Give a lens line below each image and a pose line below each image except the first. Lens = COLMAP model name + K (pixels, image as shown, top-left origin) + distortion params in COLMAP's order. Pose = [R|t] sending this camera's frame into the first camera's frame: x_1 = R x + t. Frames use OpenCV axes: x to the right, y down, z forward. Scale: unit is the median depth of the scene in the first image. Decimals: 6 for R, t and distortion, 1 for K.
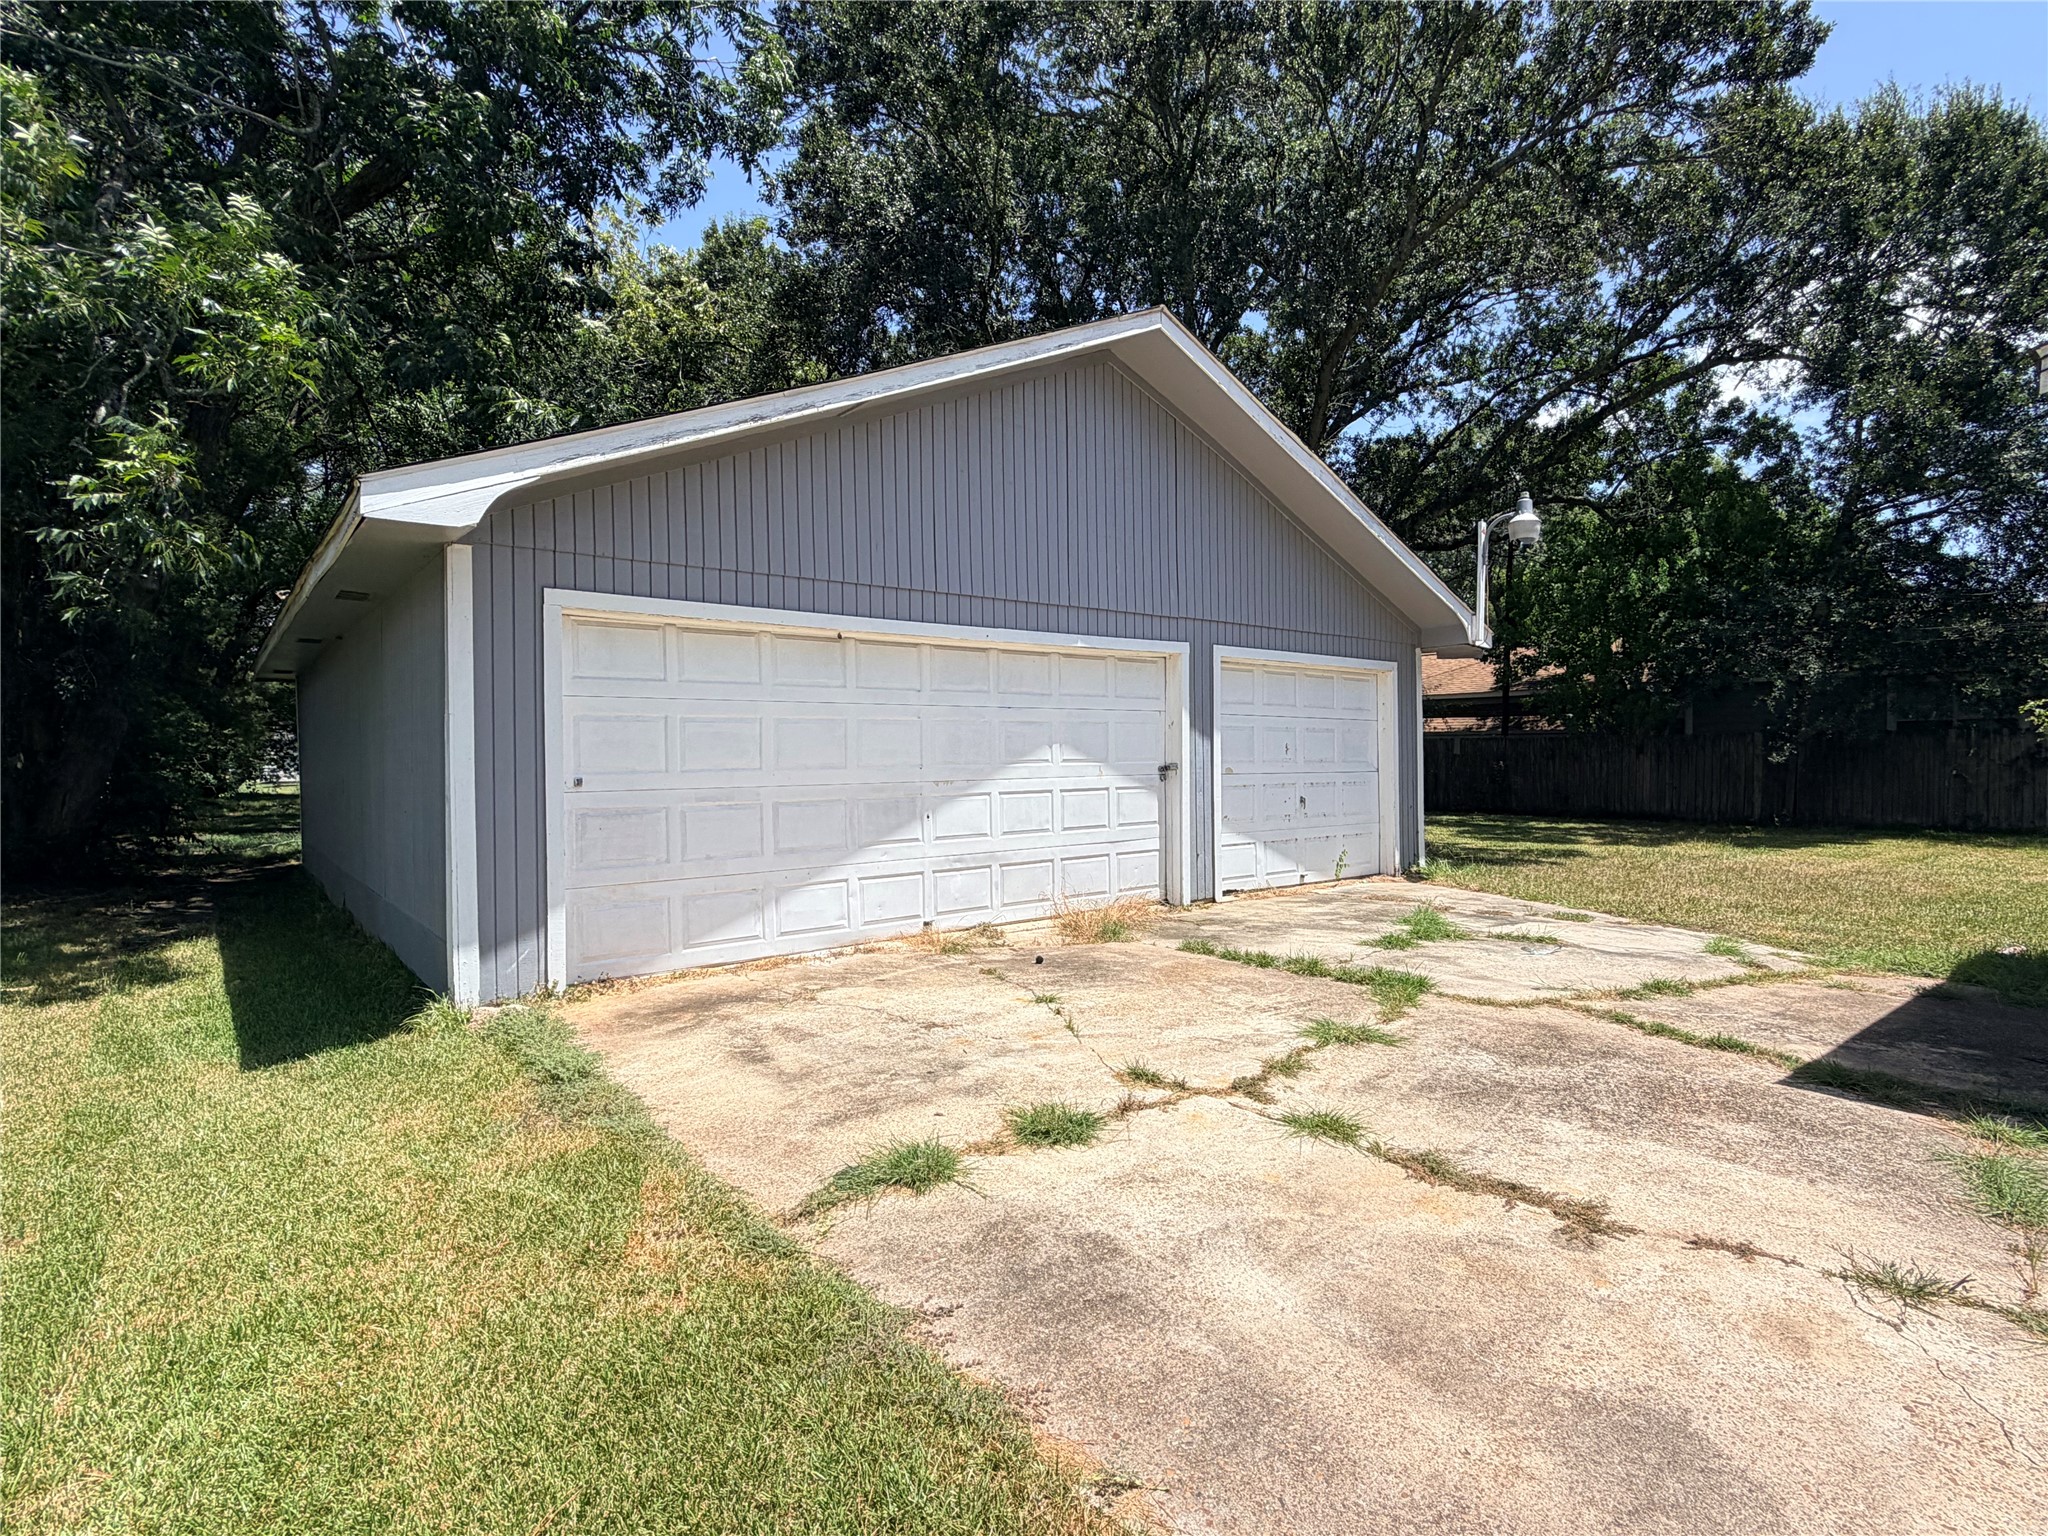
lens RADIAL K [[1015.3, 0, 1024.0], [0, 1015.3, 768.0], [0, 0, 1]] dist [-0.001073, -0.000319]
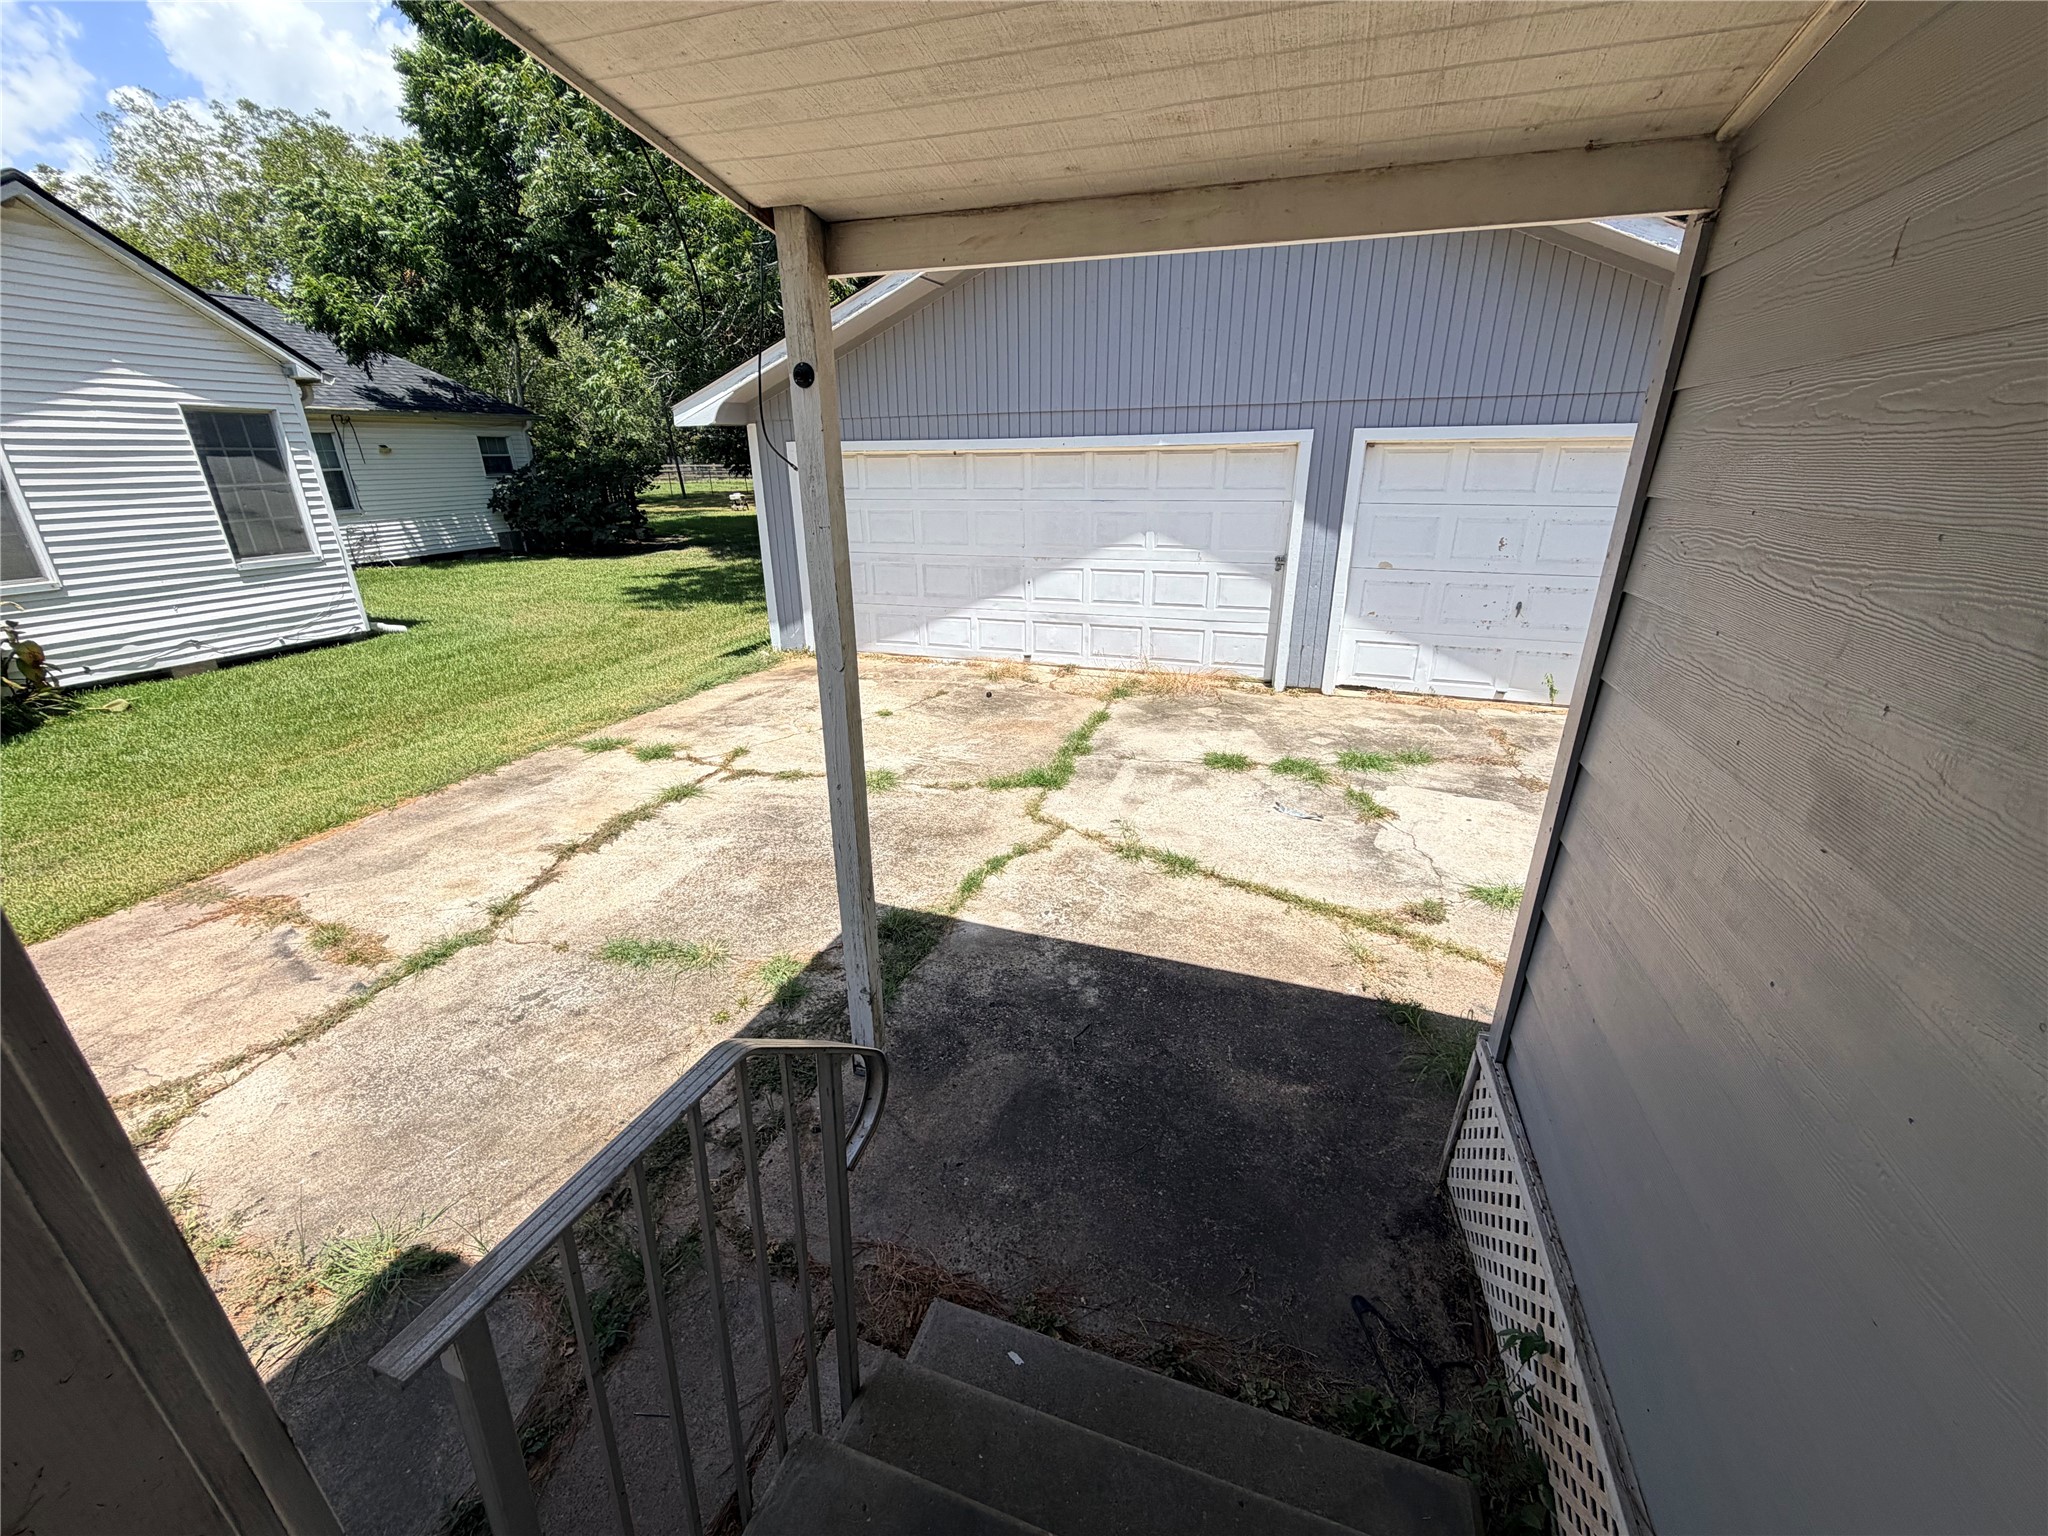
lens RADIAL K [[850.1, 0, 1051.9], [0, 850.1, 769.1], [0, 0, 1]] dist [0.001278, -0.000211]
pose [[0.528527, 0.302932, -0.793027, 1.300939], [-0.004353, 0.935118, 0.354309, -0.178290], [0.848906, -0.183810, 0.495554, 0.540913]]
